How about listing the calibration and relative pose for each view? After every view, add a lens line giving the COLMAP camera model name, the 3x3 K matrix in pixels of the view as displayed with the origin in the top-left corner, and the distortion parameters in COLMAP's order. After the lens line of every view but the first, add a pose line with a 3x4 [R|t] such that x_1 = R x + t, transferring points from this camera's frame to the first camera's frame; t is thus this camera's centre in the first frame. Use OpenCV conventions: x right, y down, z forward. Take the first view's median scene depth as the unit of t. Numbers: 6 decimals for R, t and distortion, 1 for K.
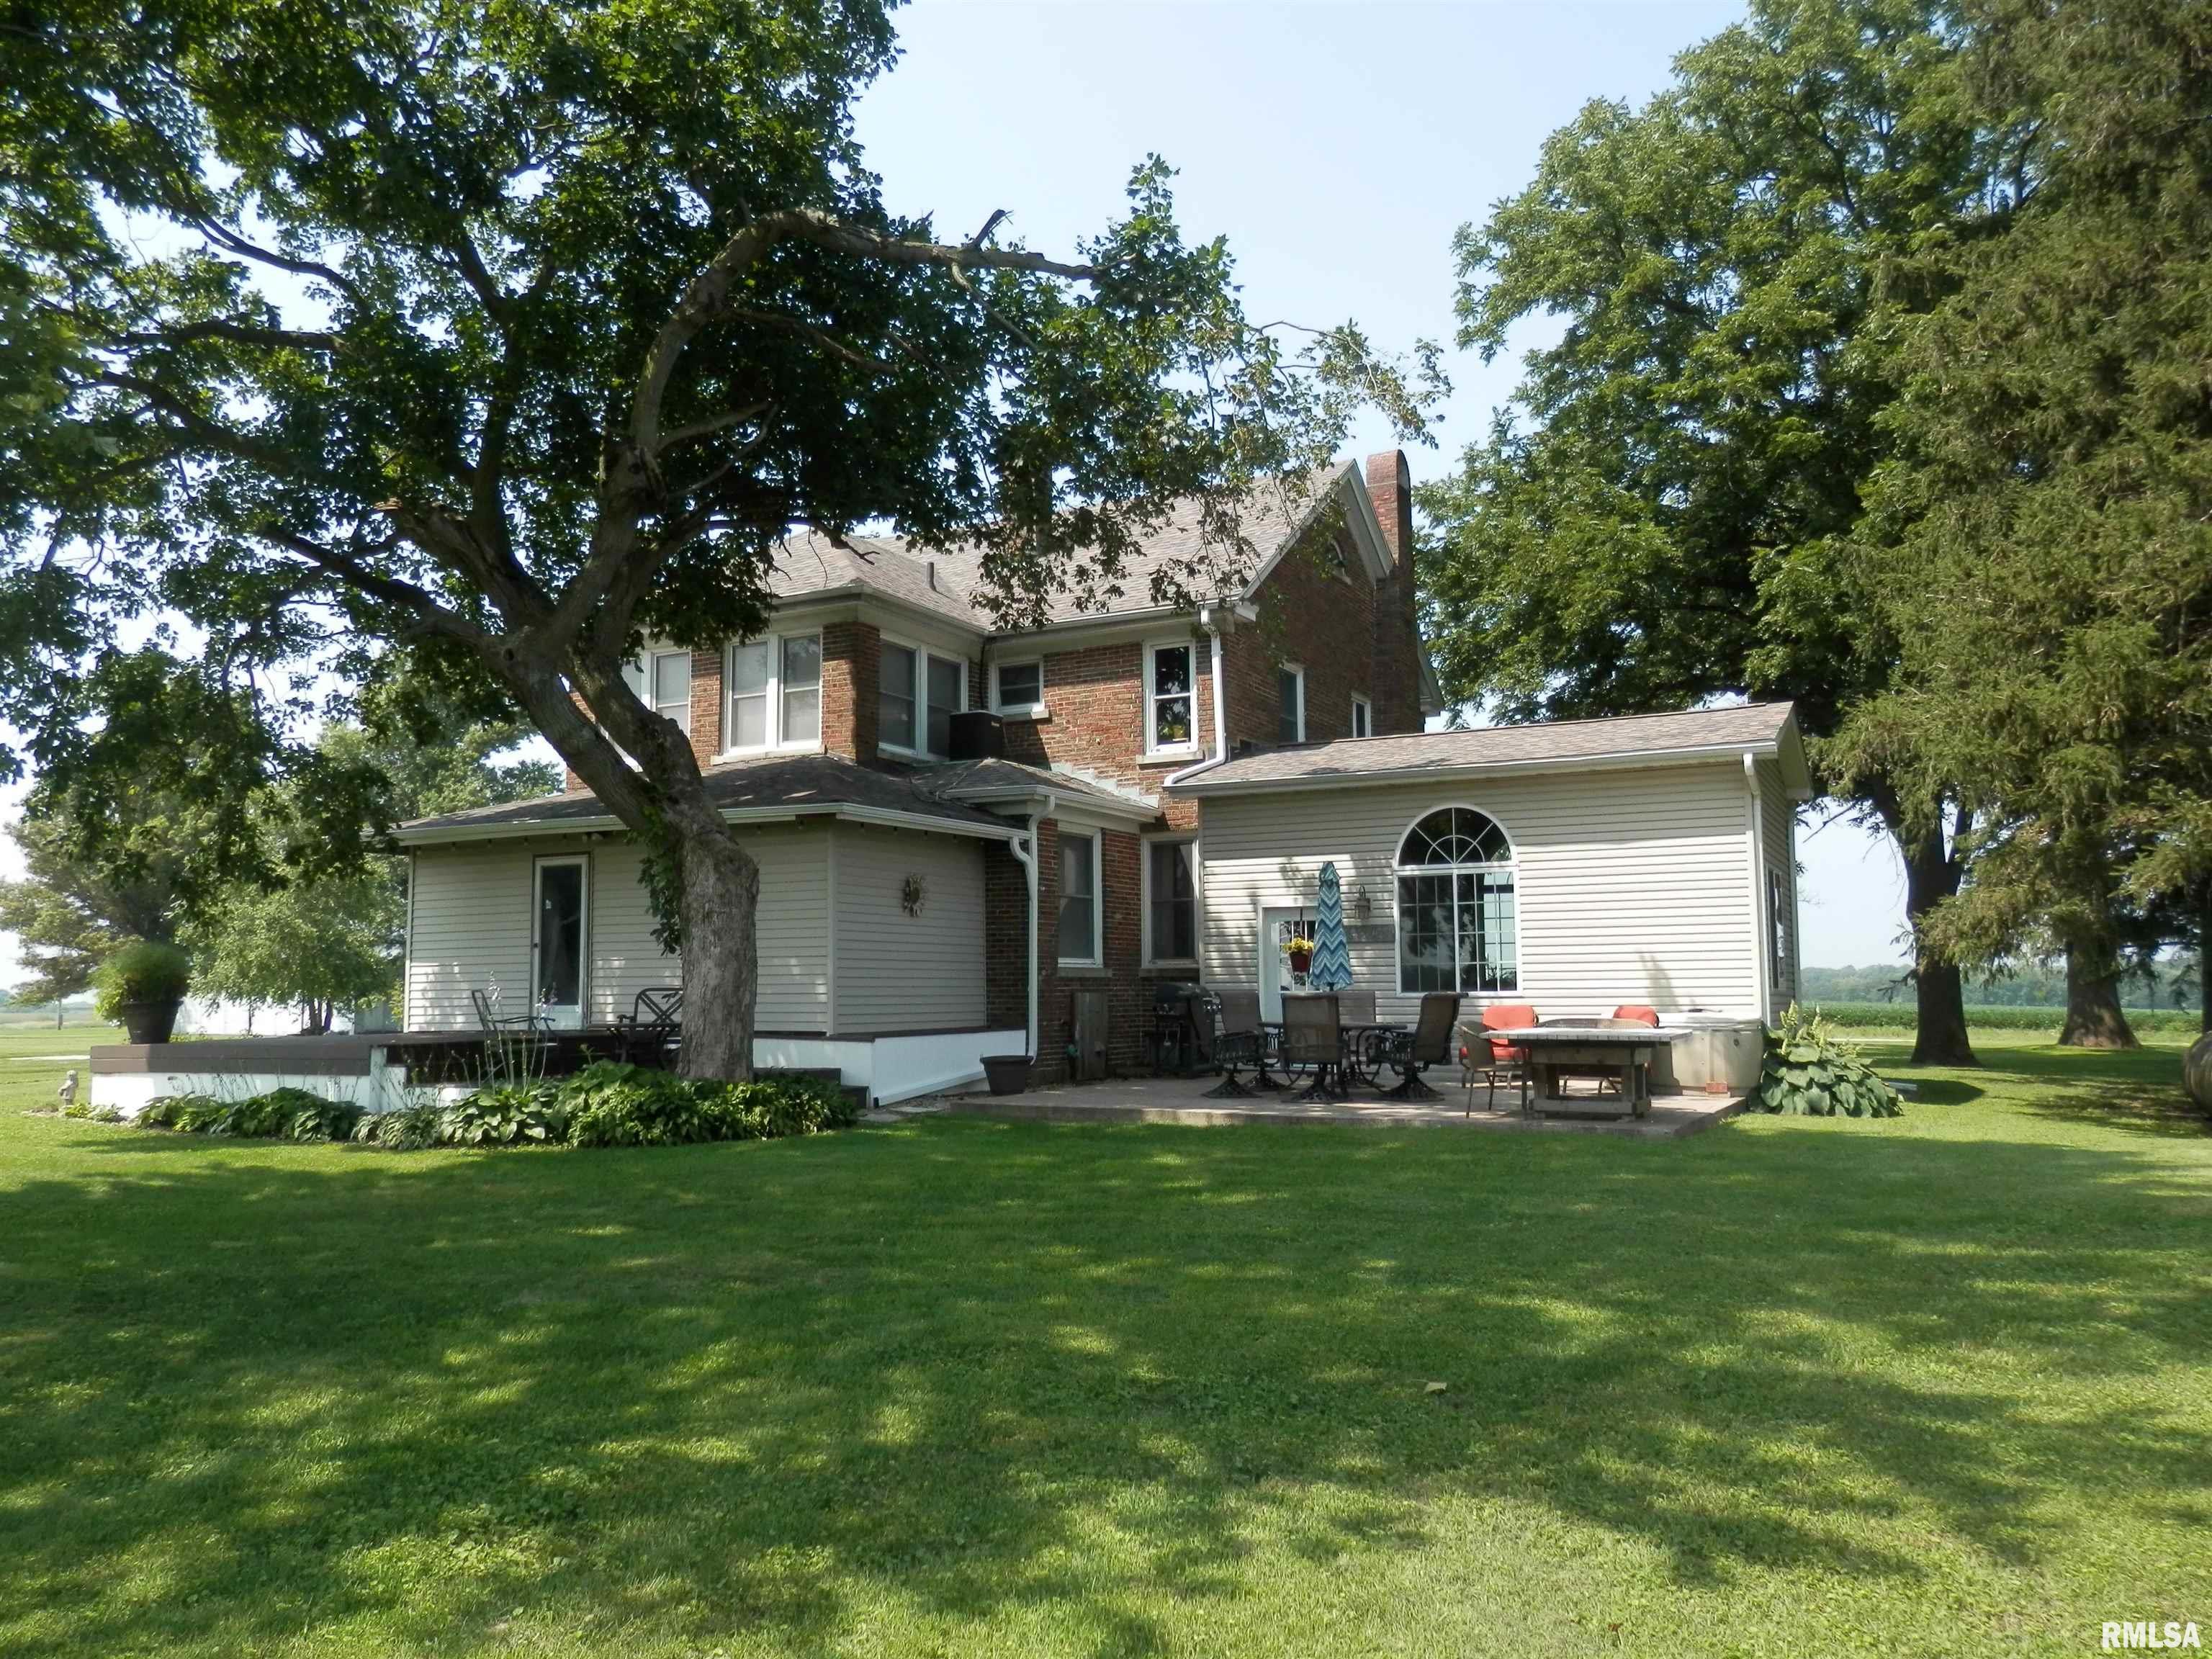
lens RADIAL K [[1645.9, 0, 1107.2], [0, 1645.9, 831.8], [0, 0, 1]] dist [0.009559, -0.002406]
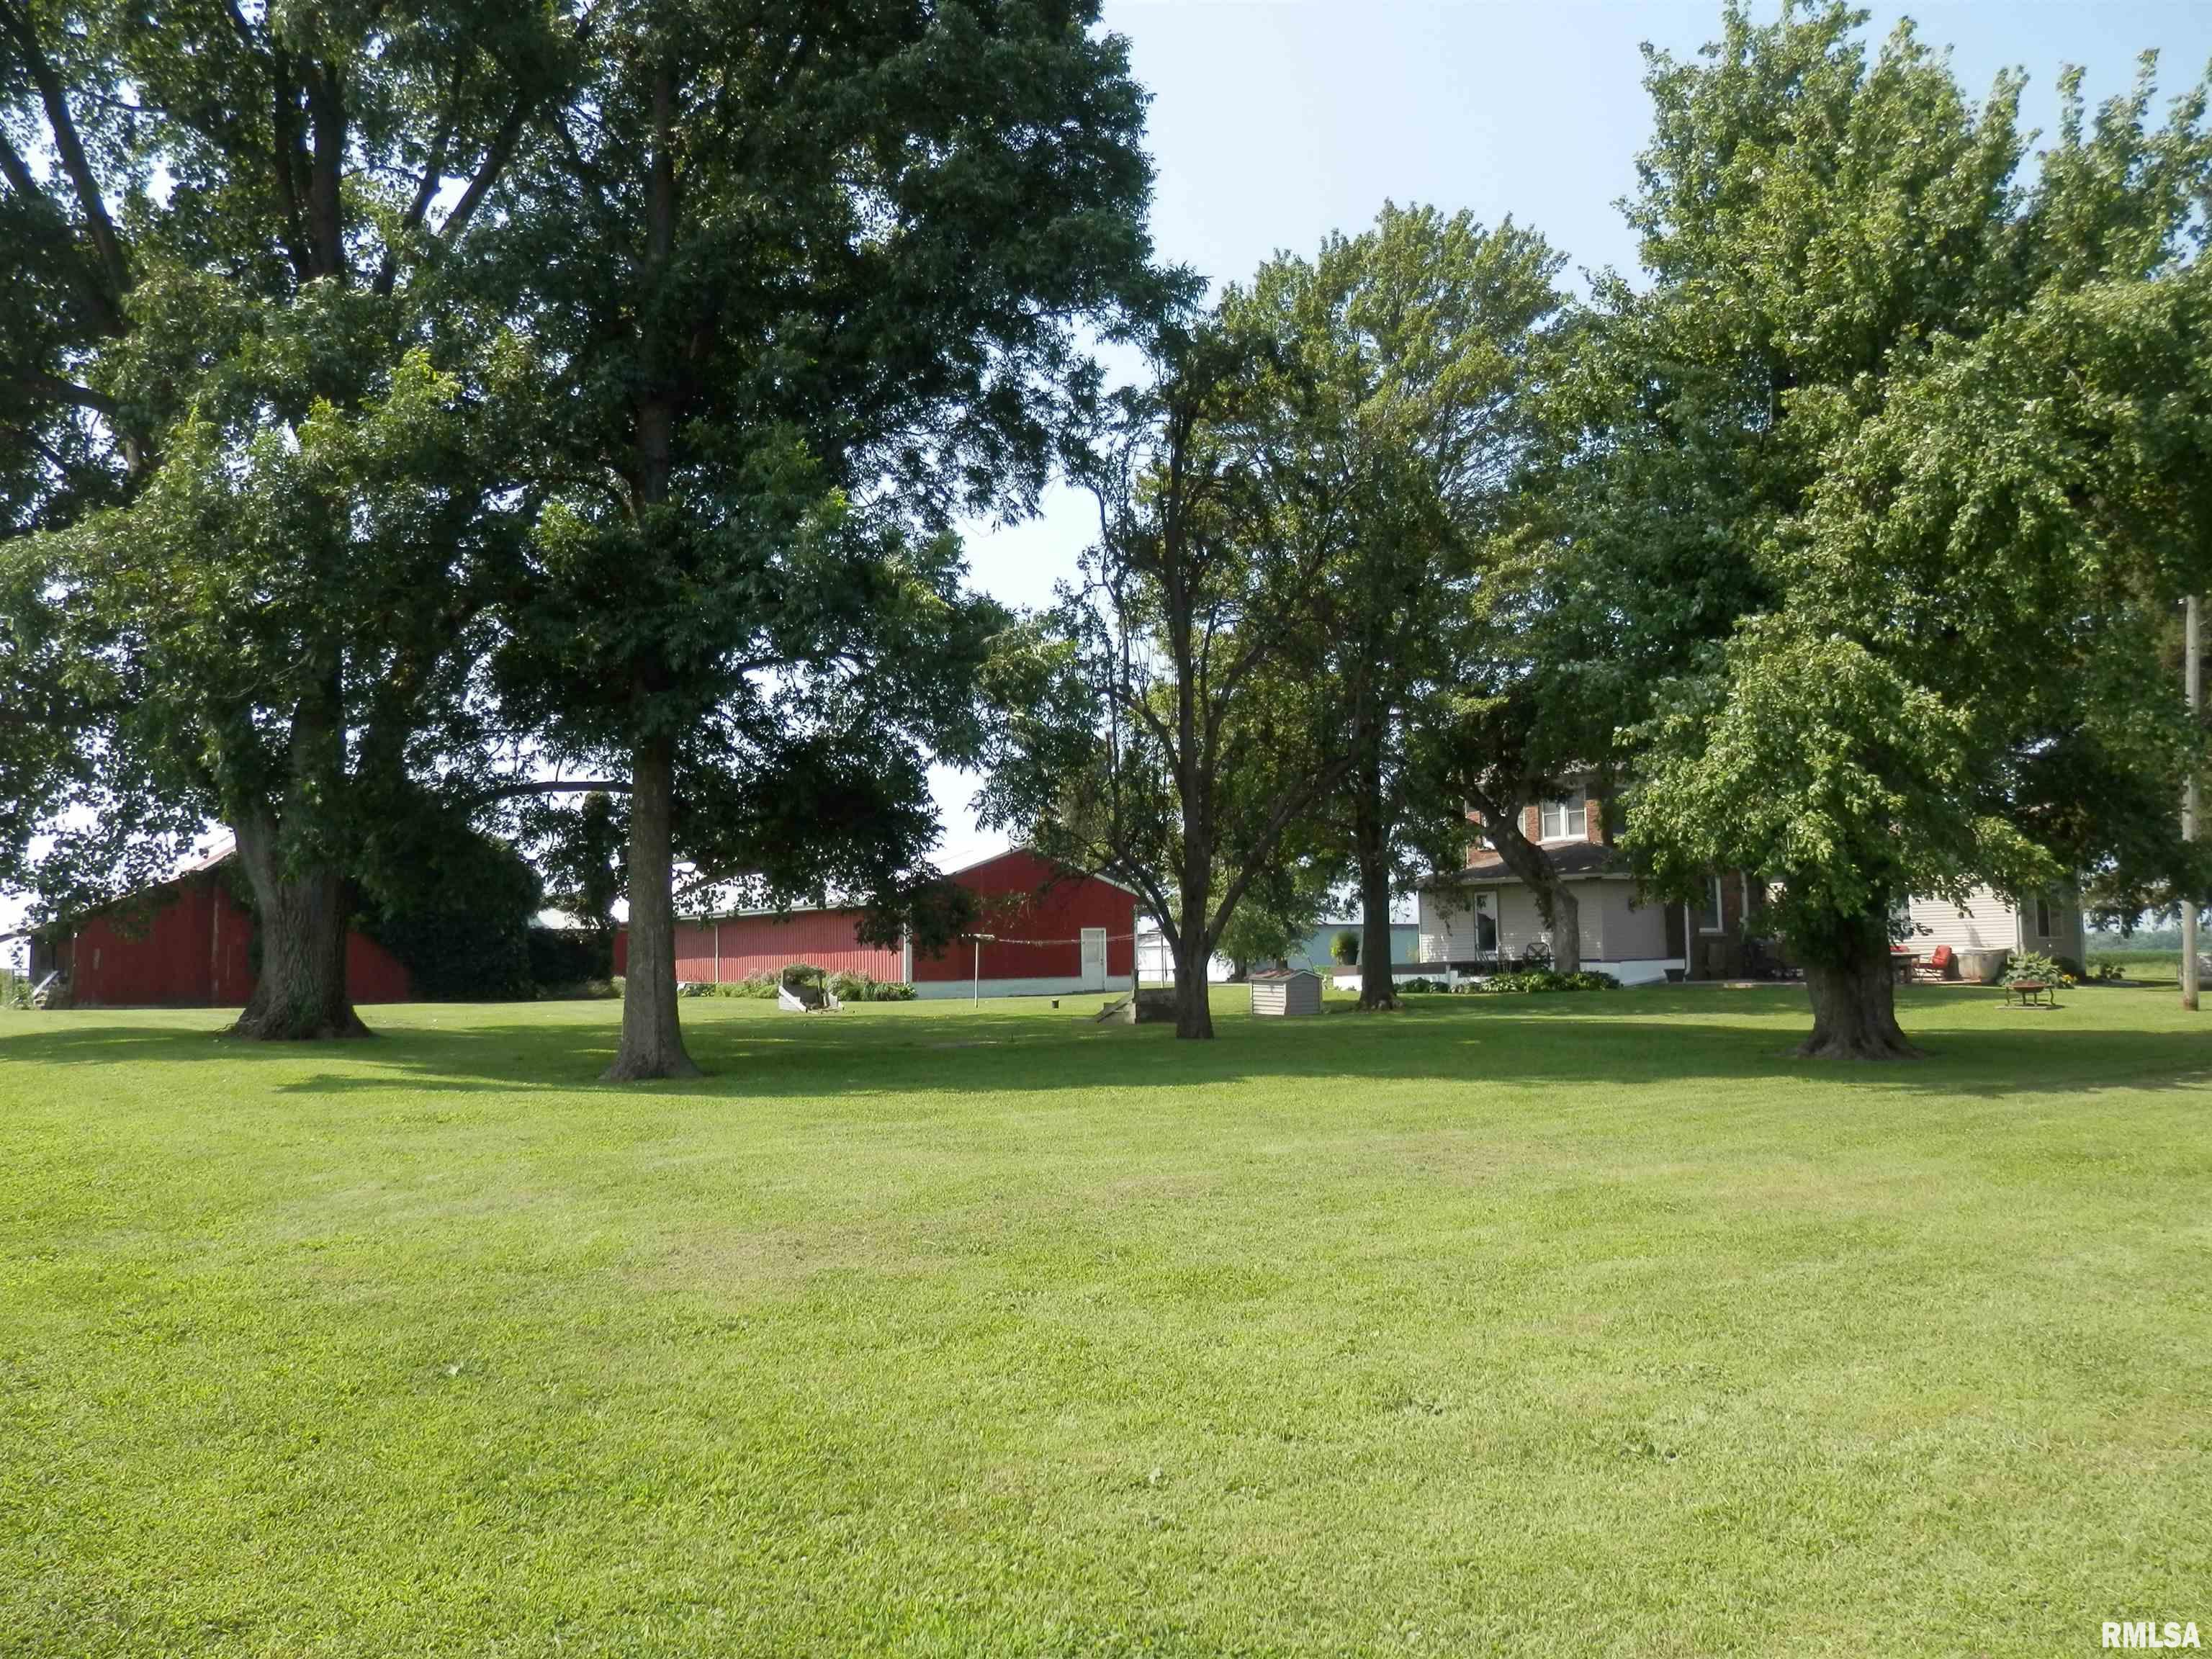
lens RADIAL K [[1645.9, 0, 1109.7], [0, 1645.9, 829.4], [0, 0, 1]] dist [0.009559, -0.002406]
pose [[0.912161, -0.043107, -0.407559, 0.185918], [0.052892, 0.998519, 0.012767, -0.153318], [0.406405, -0.033202, 0.913089, -1.639159]]
